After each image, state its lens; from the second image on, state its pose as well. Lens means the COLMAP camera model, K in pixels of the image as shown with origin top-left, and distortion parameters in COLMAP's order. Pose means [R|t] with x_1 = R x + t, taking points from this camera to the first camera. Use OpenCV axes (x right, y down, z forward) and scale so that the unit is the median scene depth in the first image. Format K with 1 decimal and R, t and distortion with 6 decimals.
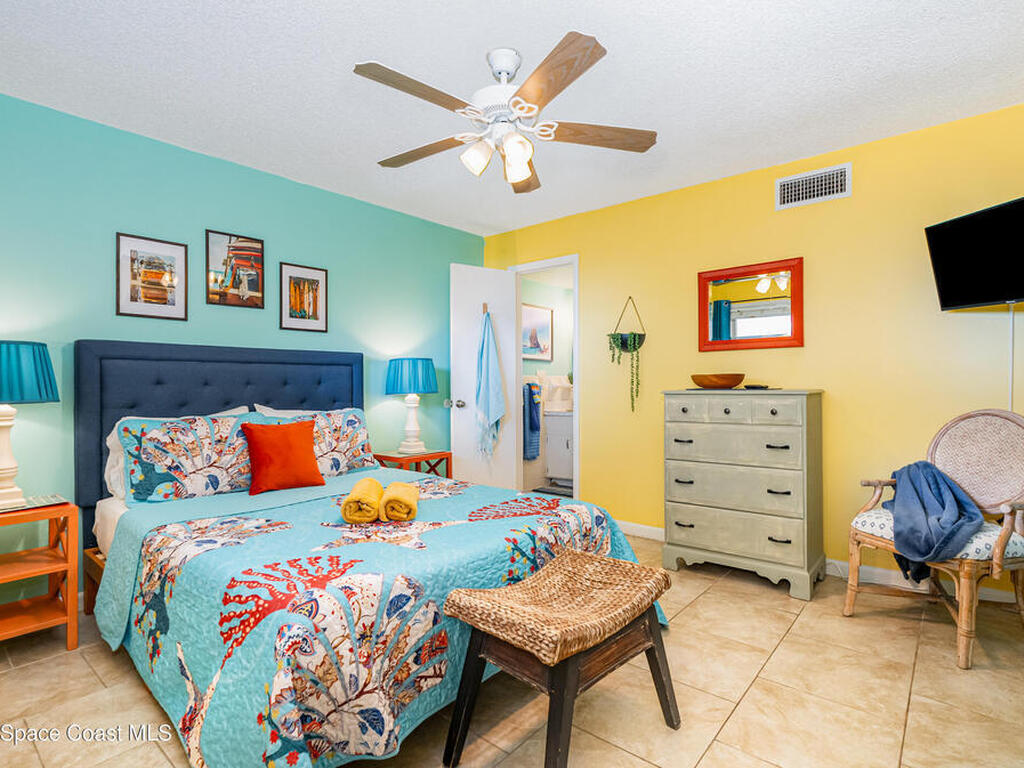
lens RADIAL K [[529.9, 0, 513.4], [0, 529.9, 382.2], [0, 0, 1]] dist [-0.003053, -0.000447]
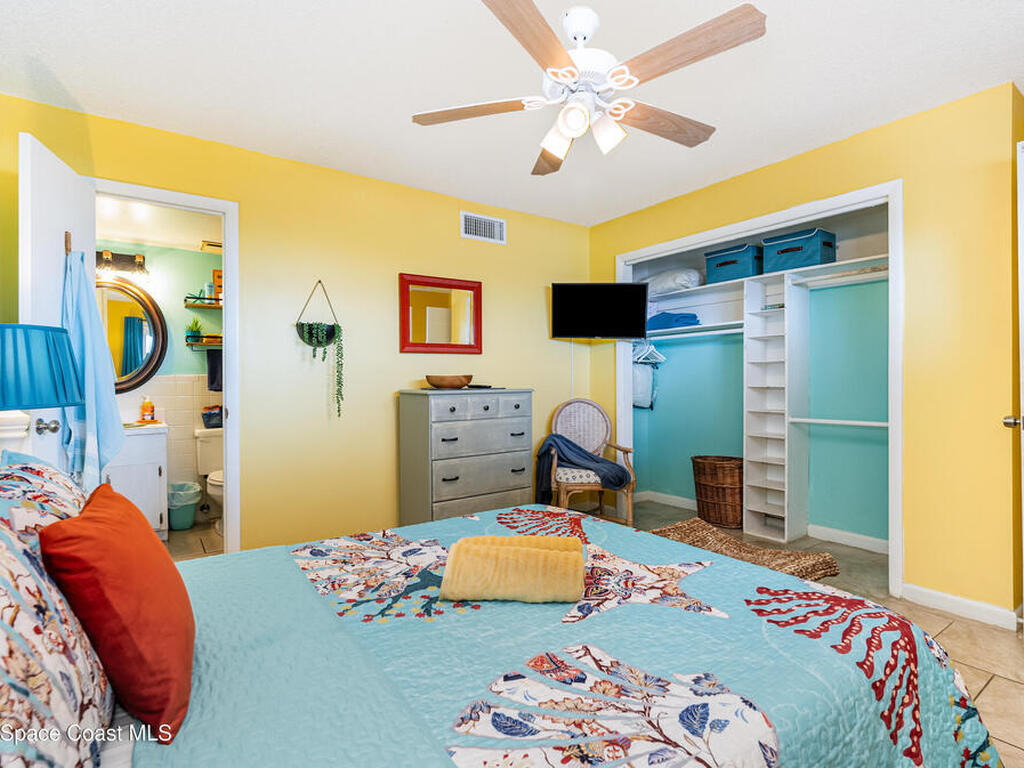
lens RADIAL K [[529.9, 0, 512.5], [0, 529.9, 388.4], [0, 0, 1]] dist [-0.003053, -0.000447]
pose [[0.238998, -0.005874, 0.971002, -1.035780], [0.000937, 0.999983, 0.005819, 0.009343], [-0.971020, -0.000481, 0.238999, 1.015369]]
